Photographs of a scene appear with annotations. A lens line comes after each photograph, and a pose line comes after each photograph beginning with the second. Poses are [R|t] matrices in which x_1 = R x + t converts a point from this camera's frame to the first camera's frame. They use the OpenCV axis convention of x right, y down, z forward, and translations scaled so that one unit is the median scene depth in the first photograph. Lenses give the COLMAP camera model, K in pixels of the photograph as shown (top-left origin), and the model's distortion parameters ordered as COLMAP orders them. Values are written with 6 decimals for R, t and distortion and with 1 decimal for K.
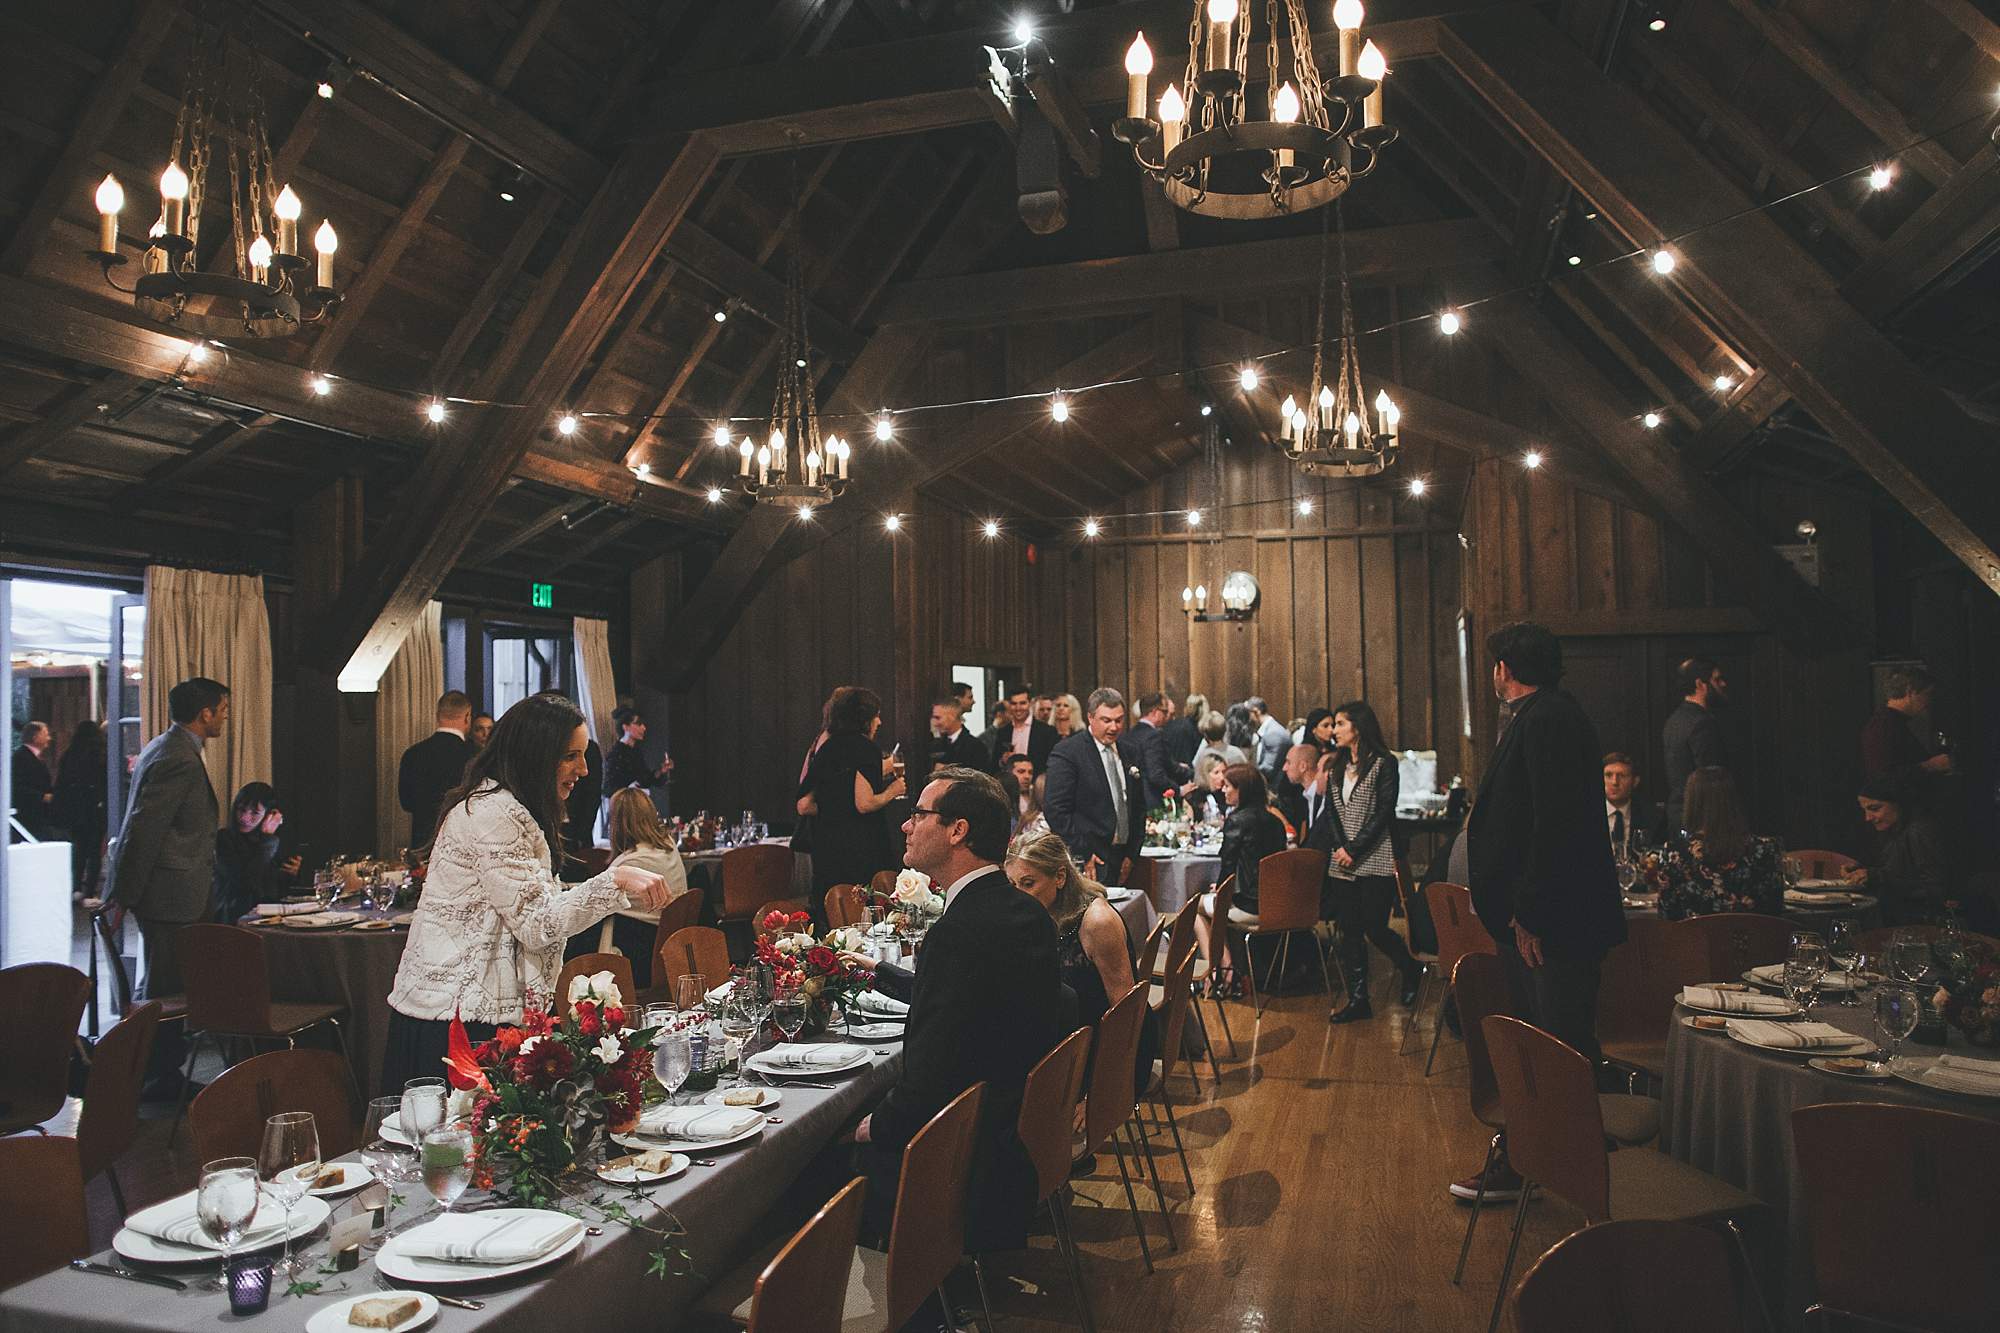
lens RADIAL K [[1369.7, 0, 1000.0], [0, 1369.7, 666.5], [0, 0, 1]] dist [-0.026572, 0.001571]
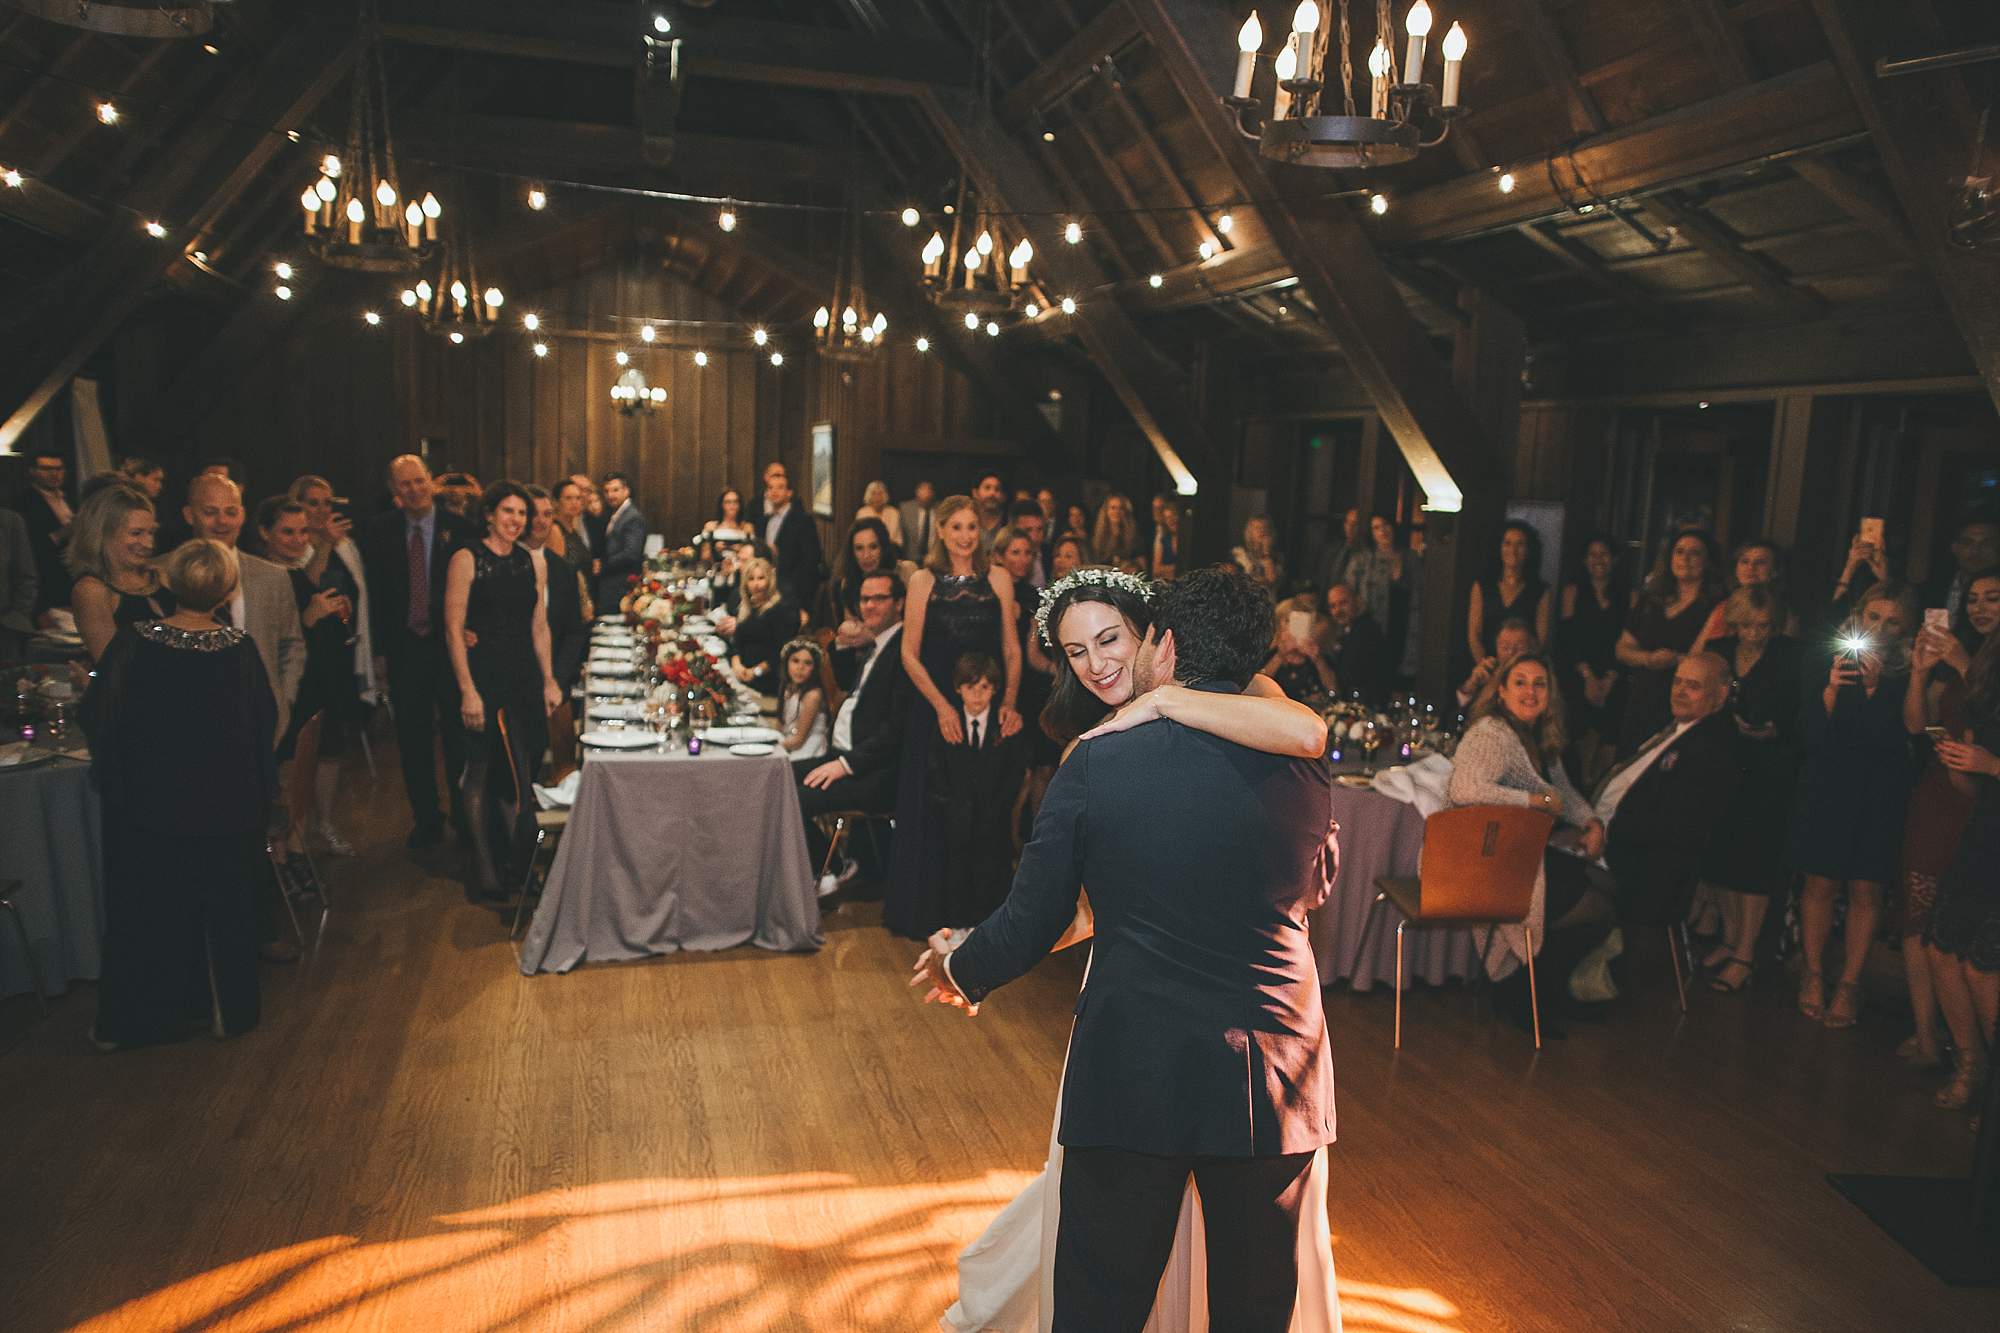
lens RADIAL K [[1369.7, 0, 1000.0], [0, 1369.7, 666.5], [0, 0, 1]] dist [-0.026572, 0.001571]
pose [[0.861622, -0.022987, 0.507030, -0.201309], [-0.063514, 0.986238, 0.152646, -0.018242], [-0.503561, -0.163727, 0.848304, -0.274471]]
